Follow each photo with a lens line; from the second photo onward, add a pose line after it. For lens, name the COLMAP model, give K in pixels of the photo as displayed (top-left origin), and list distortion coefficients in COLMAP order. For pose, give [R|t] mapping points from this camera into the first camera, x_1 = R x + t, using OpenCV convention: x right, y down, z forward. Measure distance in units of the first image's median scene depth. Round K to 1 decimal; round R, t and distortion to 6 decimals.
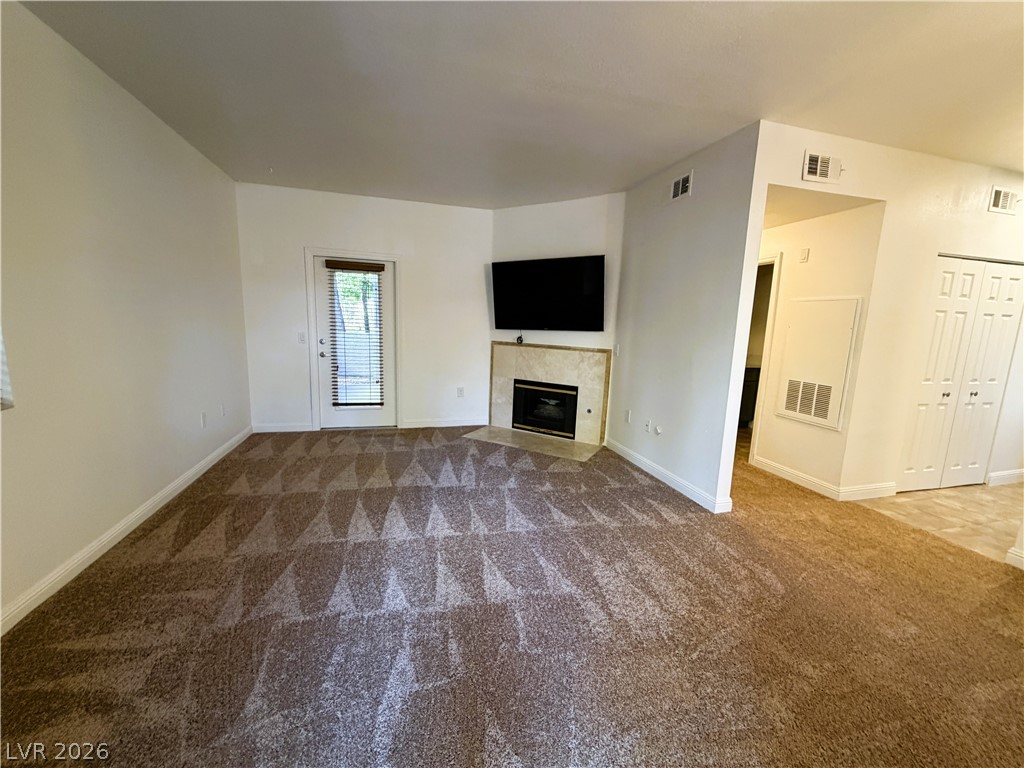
lens RADIAL K [[407.5, 0, 509.3], [0, 407.5, 384.6], [0, 0, 1]] dist [-0.000328, 0.000269]
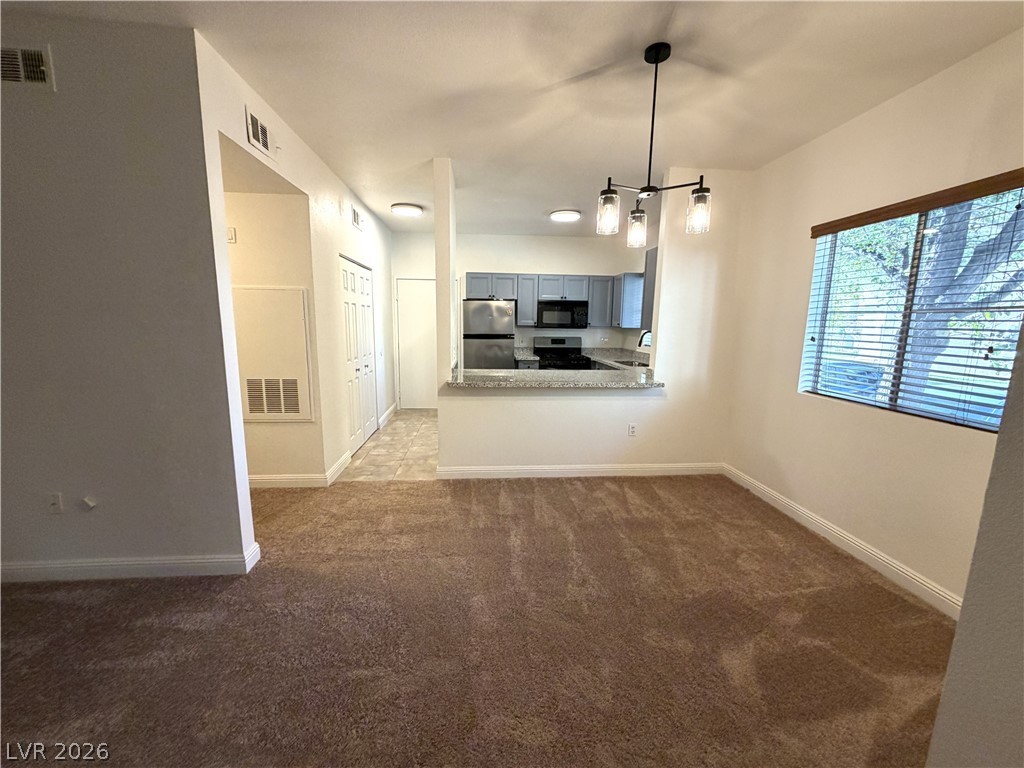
lens RADIAL K [[407.5, 0, 509.3], [0, 407.5, 384.6], [0, 0, 1]] dist [-0.000328, 0.000269]
pose [[0.185458, -0.182702, 0.965518, -0.048650], [0.144788, 0.976920, 0.157049, -0.052114], [-0.971927, 0.110669, 0.207630, 0.254440]]
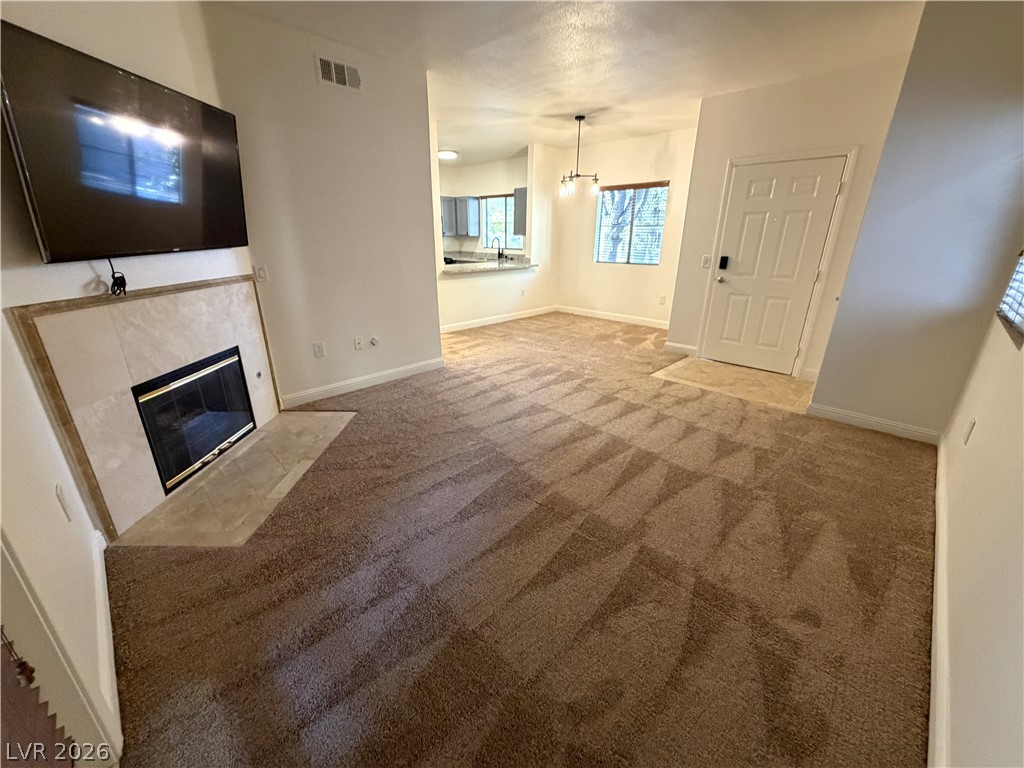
lens RADIAL K [[407.5, 0, 509.3], [0, 407.5, 384.6], [0, 0, 1]] dist [-0.000328, 0.000269]
pose [[-0.494267, -0.334055, 0.802563, -0.615726], [0.115591, 0.889765, 0.441540, -0.188364], [-0.861591, 0.311008, -0.401168, 1.056717]]
